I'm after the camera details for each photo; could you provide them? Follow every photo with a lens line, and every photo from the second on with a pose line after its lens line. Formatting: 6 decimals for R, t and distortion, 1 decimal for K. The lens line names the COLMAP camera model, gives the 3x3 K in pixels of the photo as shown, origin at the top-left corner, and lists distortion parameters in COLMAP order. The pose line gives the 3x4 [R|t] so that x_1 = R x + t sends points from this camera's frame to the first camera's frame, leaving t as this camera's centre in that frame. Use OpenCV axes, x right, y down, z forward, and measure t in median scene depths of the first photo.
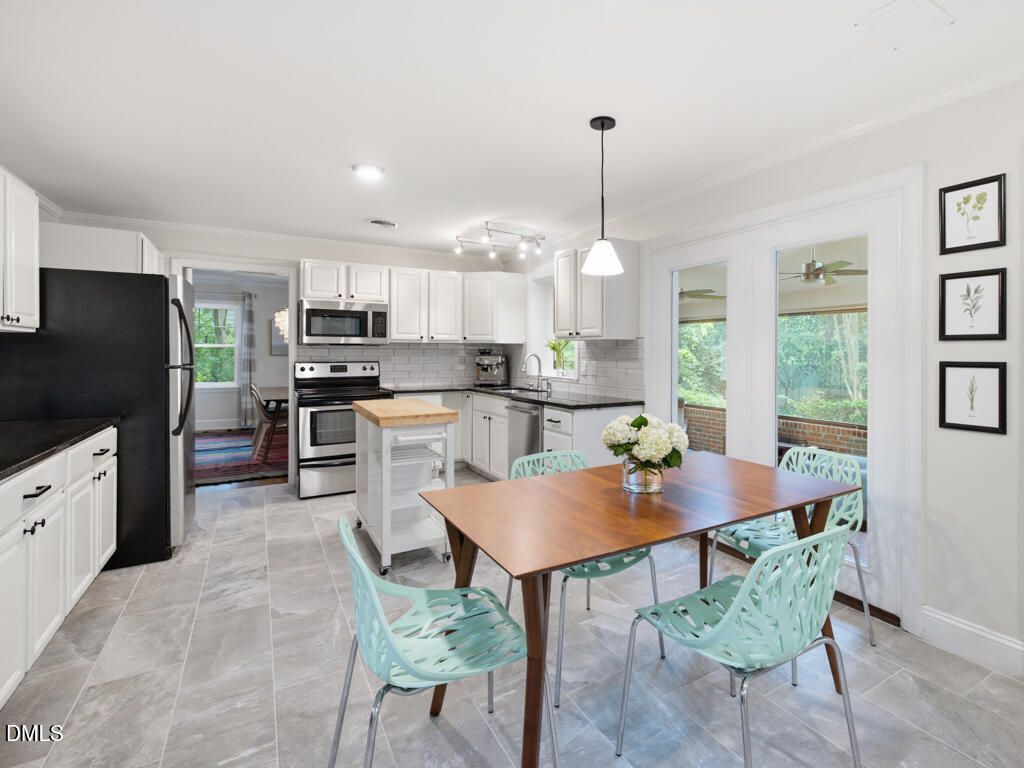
lens RADIAL K [[526.0, 0, 628.0], [0, 526.0, 342.6], [0, 0, 1]] dist [-0.023473, -0.000406]
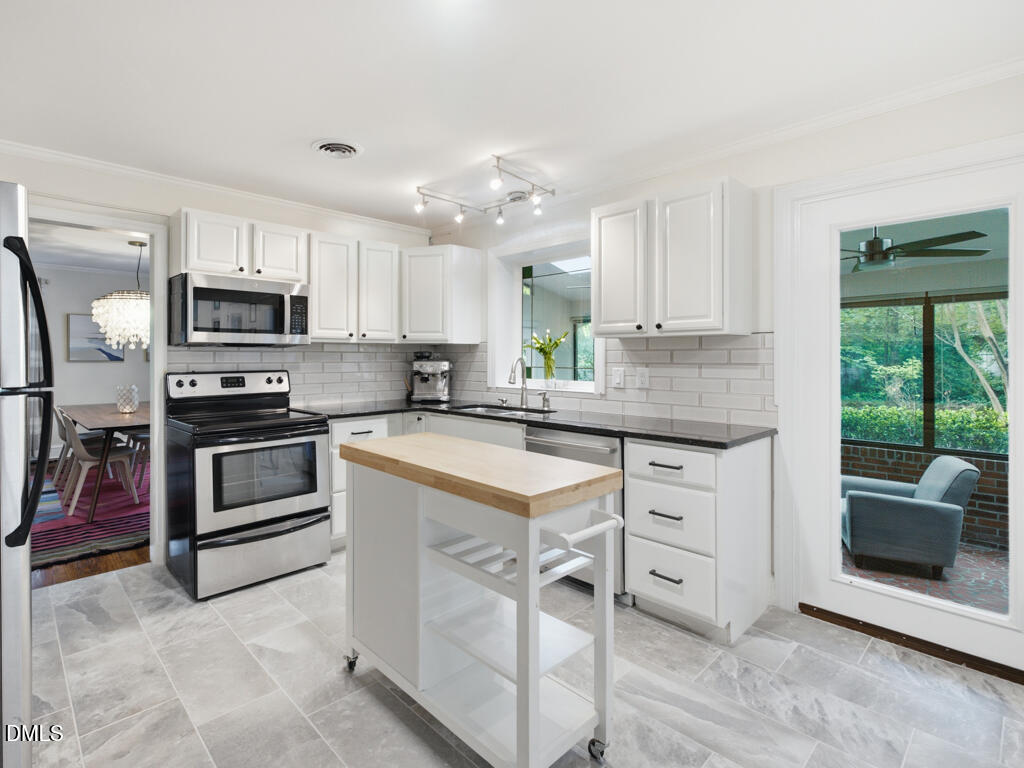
lens RADIAL K [[526.0, 0, 512.8], [0, 526.0, 351.4], [0, 0, 1]] dist [-0.023473, -0.000406]
pose [[0.988702, -0.004522, 0.149823, -0.308363], [0.003508, 0.999969, 0.007031, 0.008113], [-0.149850, -0.006426, 0.988688, 0.304966]]
